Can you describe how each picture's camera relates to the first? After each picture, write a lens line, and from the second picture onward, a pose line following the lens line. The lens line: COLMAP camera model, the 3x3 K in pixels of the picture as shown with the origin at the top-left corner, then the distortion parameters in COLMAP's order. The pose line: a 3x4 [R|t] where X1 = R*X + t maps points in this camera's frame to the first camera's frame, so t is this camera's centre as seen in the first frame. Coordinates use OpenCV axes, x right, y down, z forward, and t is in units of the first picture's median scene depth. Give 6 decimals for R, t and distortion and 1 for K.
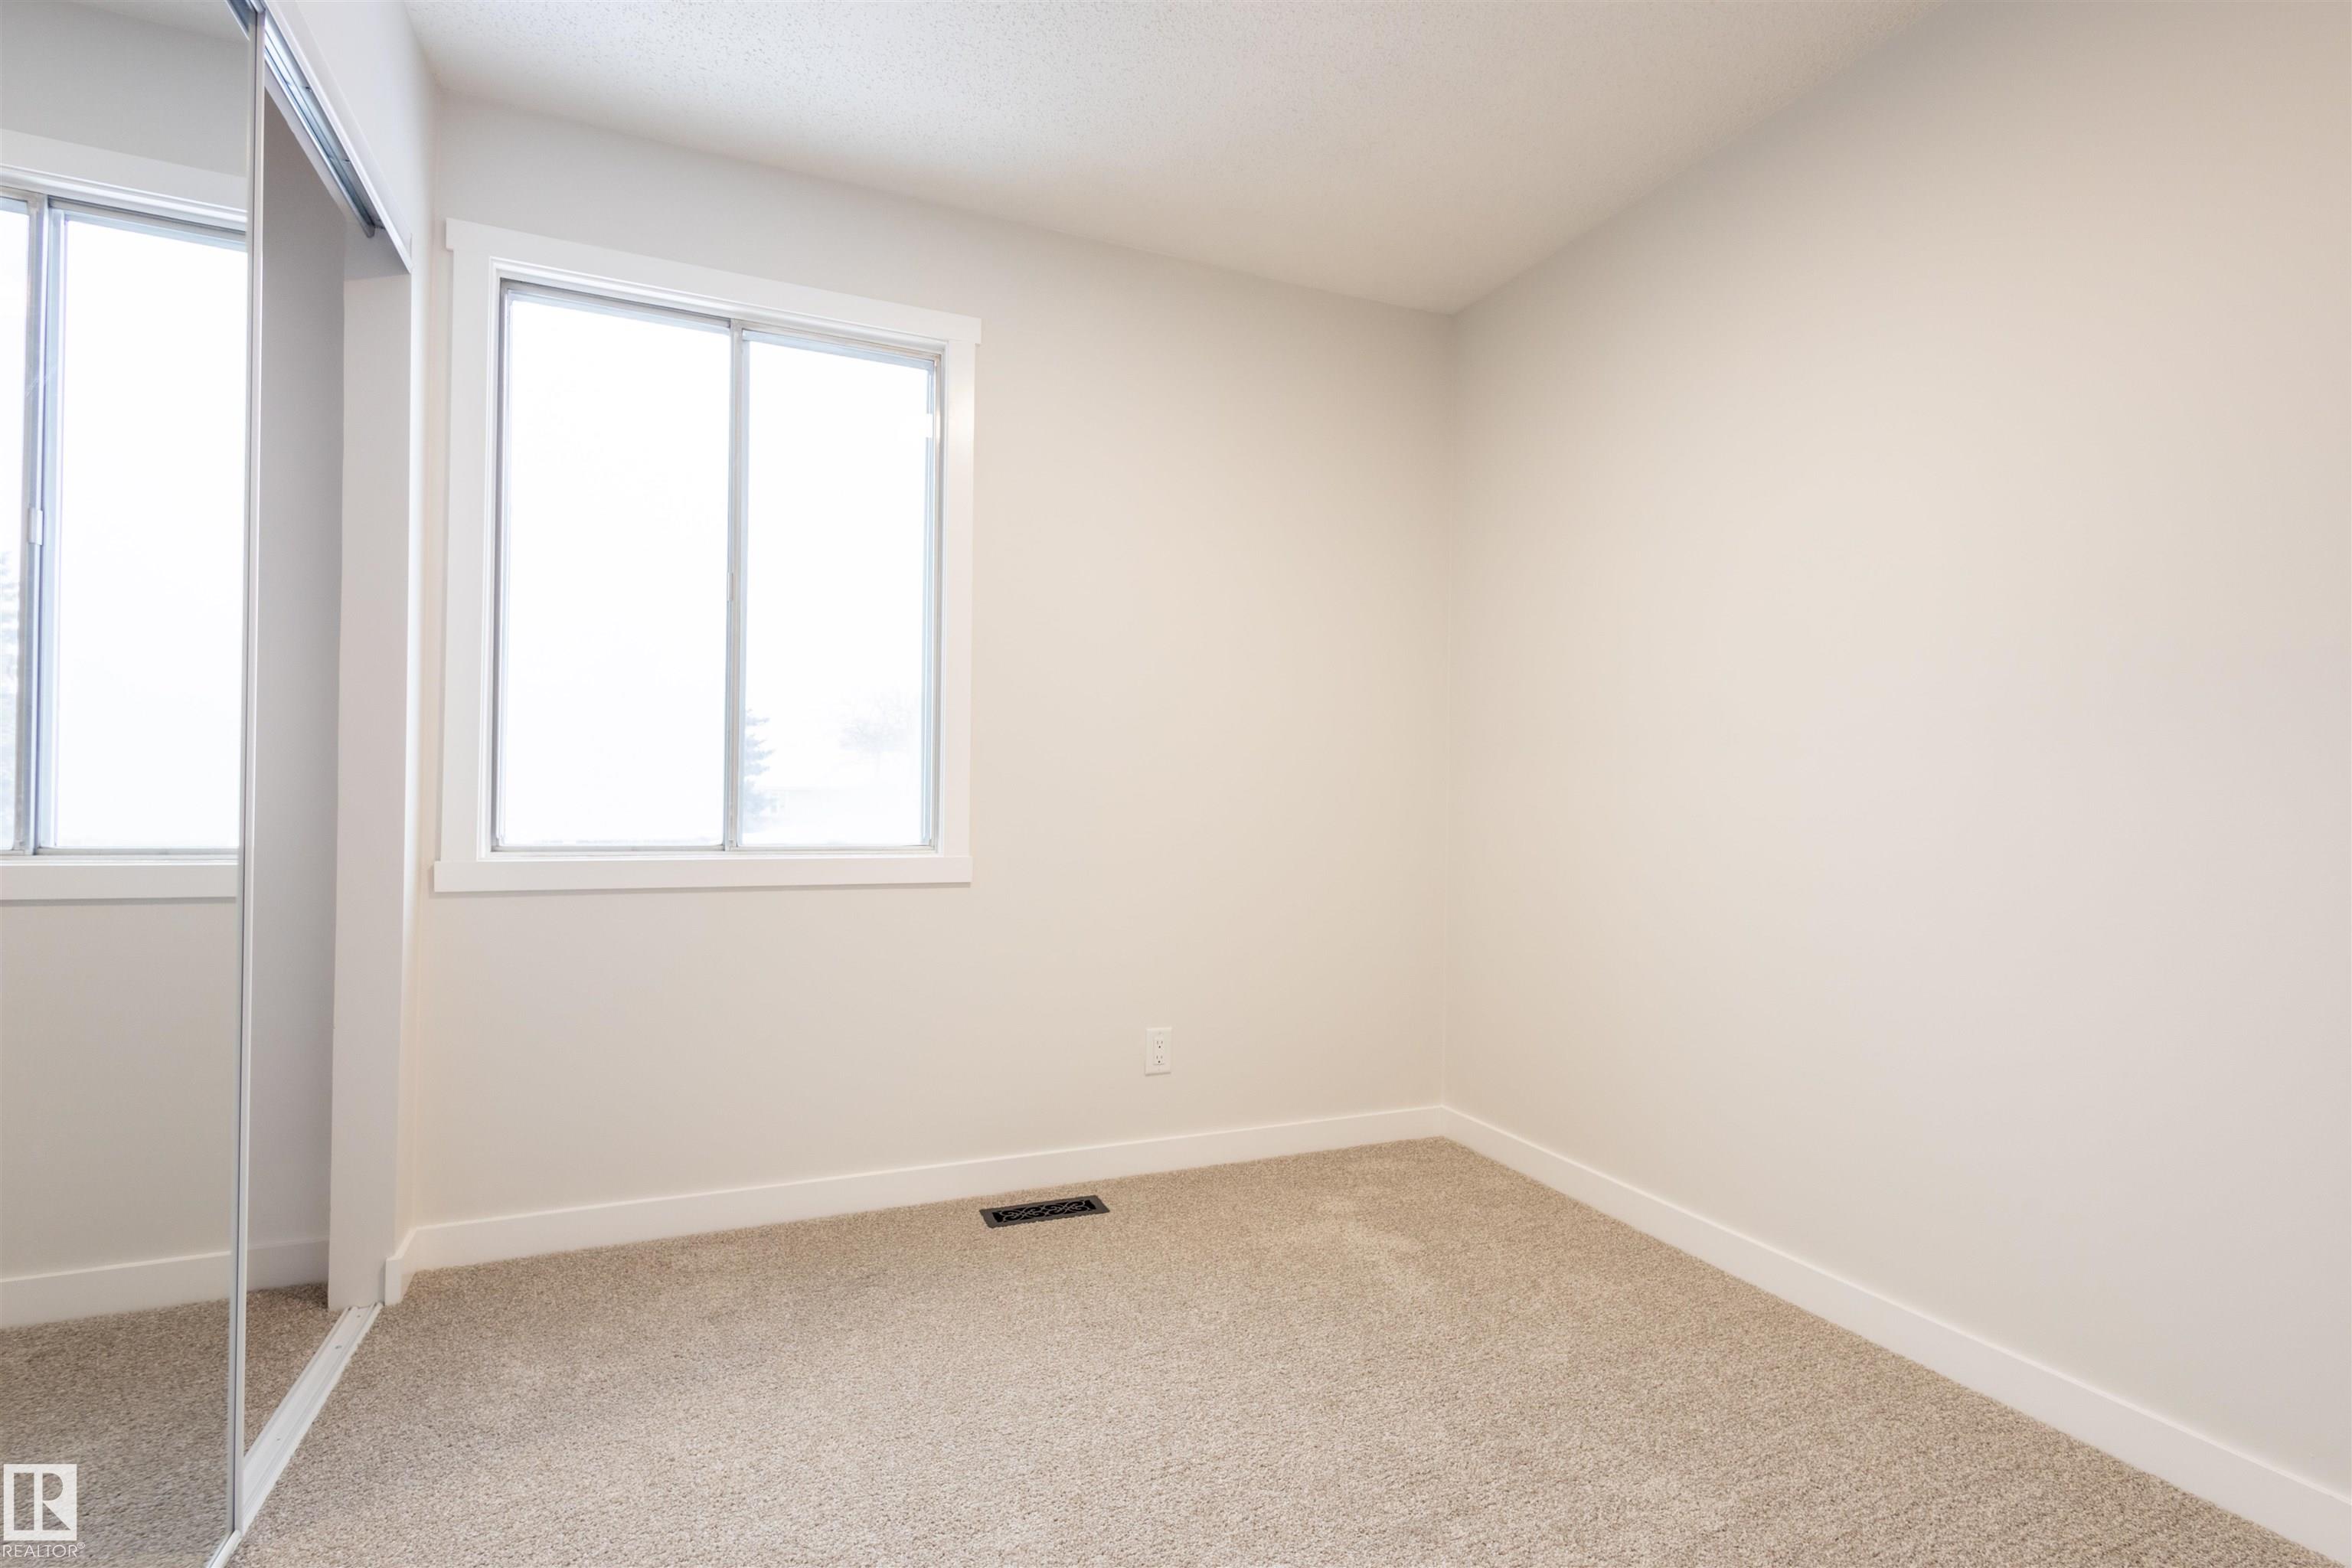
lens RADIAL K [[1088.6, 0, 1154.9], [0, 1088.6, 791.6], [0, 0, 1]] dist [0.014331, 0.000599]
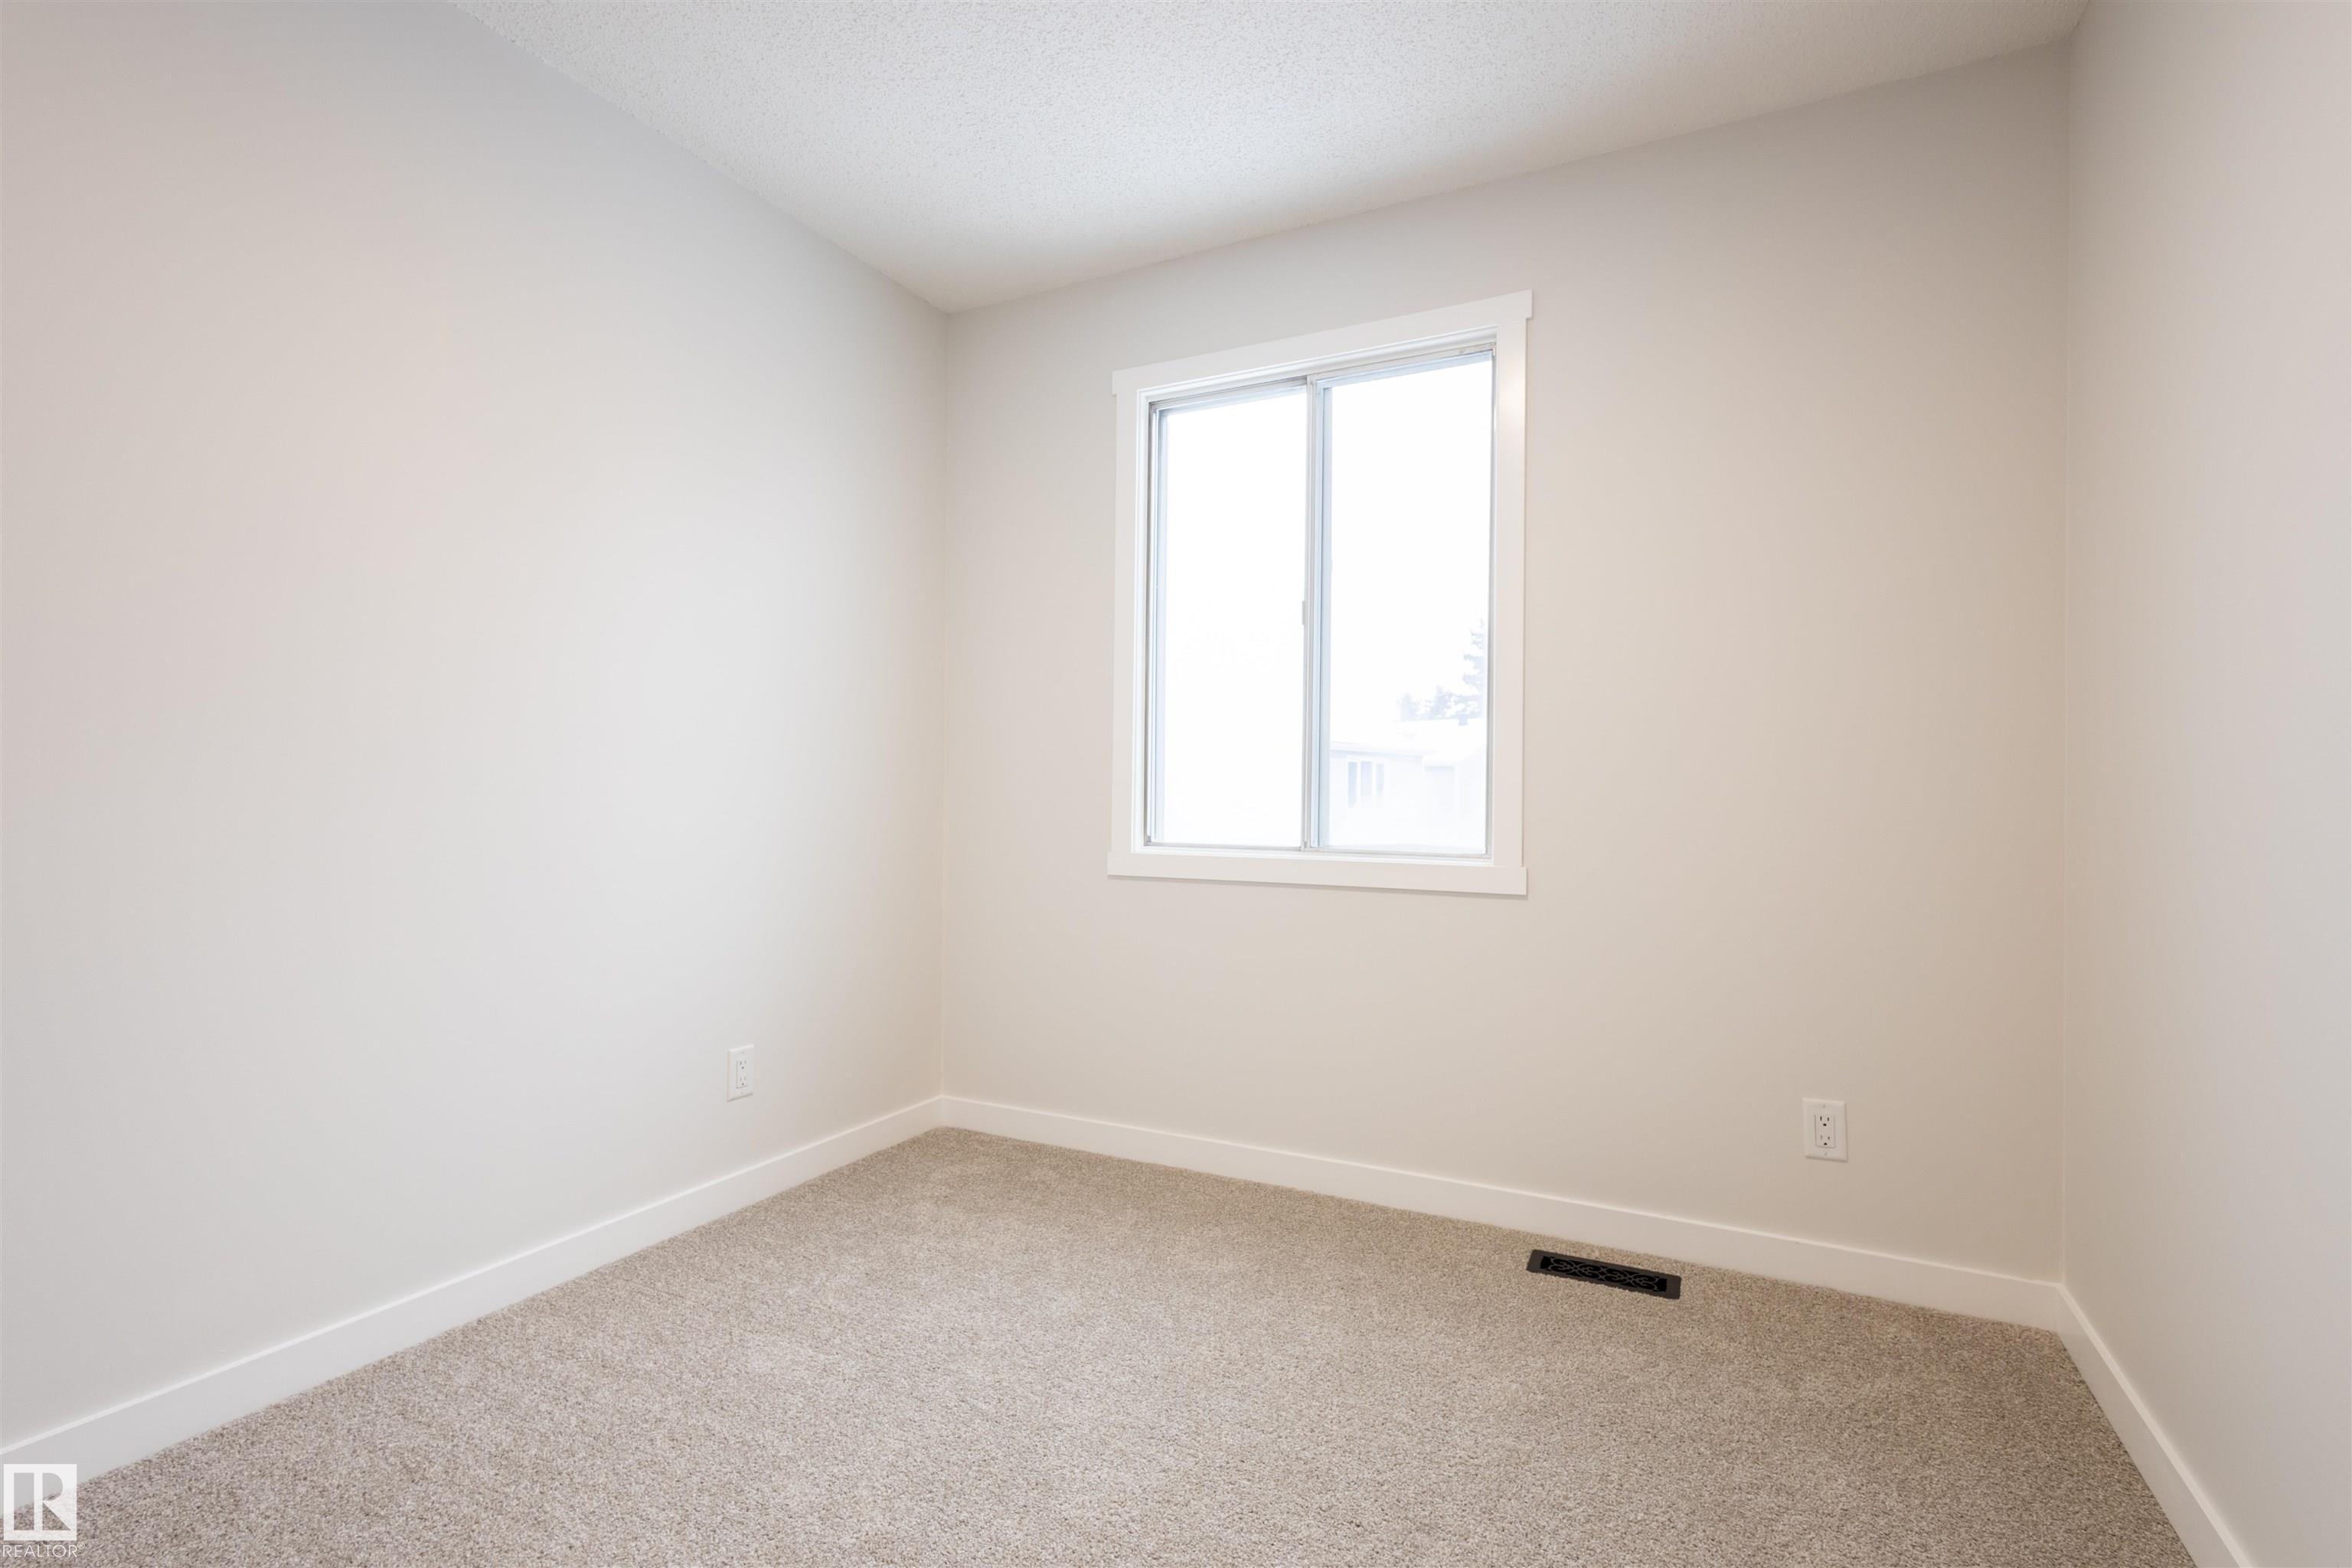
lens RADIAL K [[1088.6, 0, 1154.9], [0, 1088.6, 791.6], [0, 0, 1]] dist [0.014331, 0.000599]
pose [[0.648233, -0.011889, -0.761349, 0.346769], [0.003195, 0.999912, -0.012894, 0.007101], [0.761435, 0.005926, 0.648214, 0.155742]]
